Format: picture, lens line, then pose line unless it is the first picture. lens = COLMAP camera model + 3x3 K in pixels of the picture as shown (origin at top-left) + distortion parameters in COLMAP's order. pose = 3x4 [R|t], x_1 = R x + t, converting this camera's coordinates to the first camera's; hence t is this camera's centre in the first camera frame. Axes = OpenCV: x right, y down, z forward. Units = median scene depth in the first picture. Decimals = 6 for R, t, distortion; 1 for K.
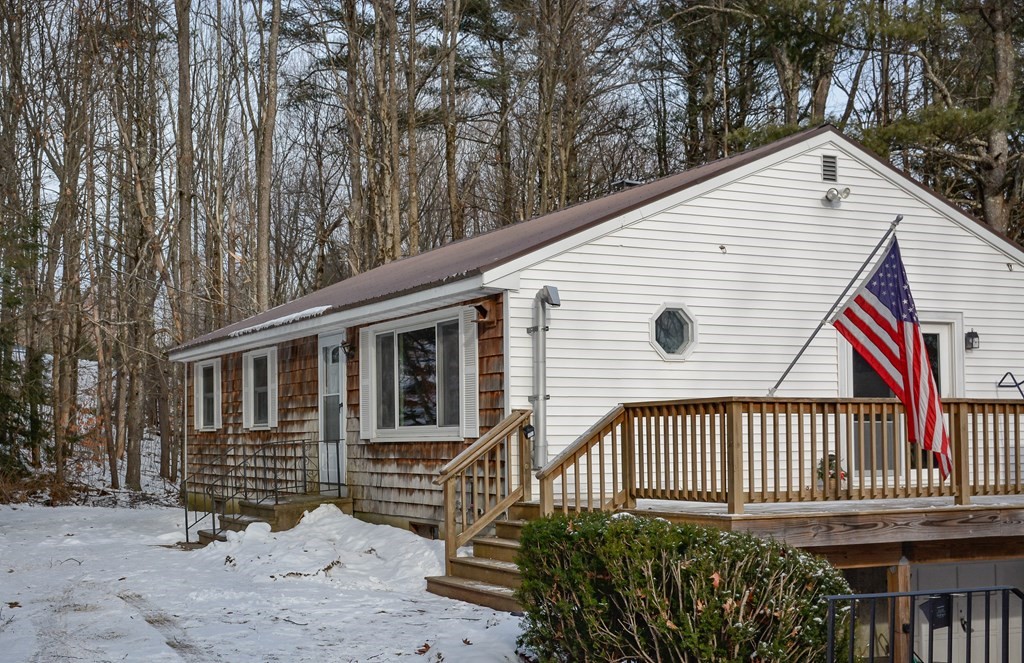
lens RADIAL K [[1429.8, 0, 512.0], [0, 1429.8, 331.5], [0, 0, 1]] dist [-0.006160, -0.004825]
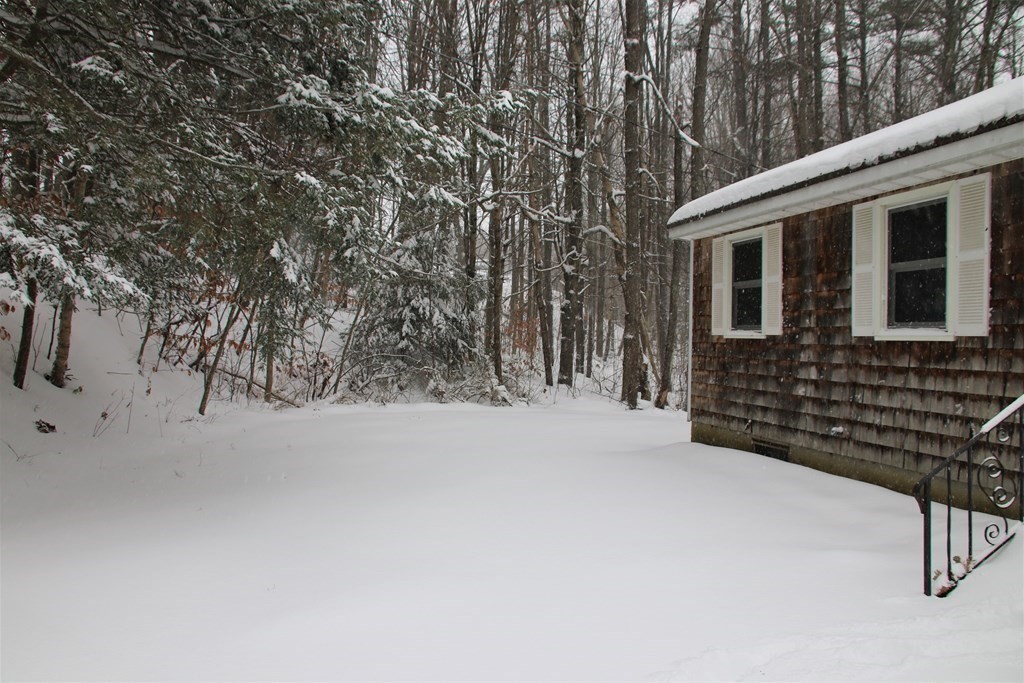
lens RADIAL K [[757.2, 0, 519.6], [0, 757.2, 336.8], [0, 0, 1]] dist [-0.130575, 0.101548]
pose [[0.973621, -0.009926, -0.227954, -0.237846], [0.030847, 0.995607, 0.088398, 0.035093], [0.226075, -0.093098, 0.969651, 0.647999]]
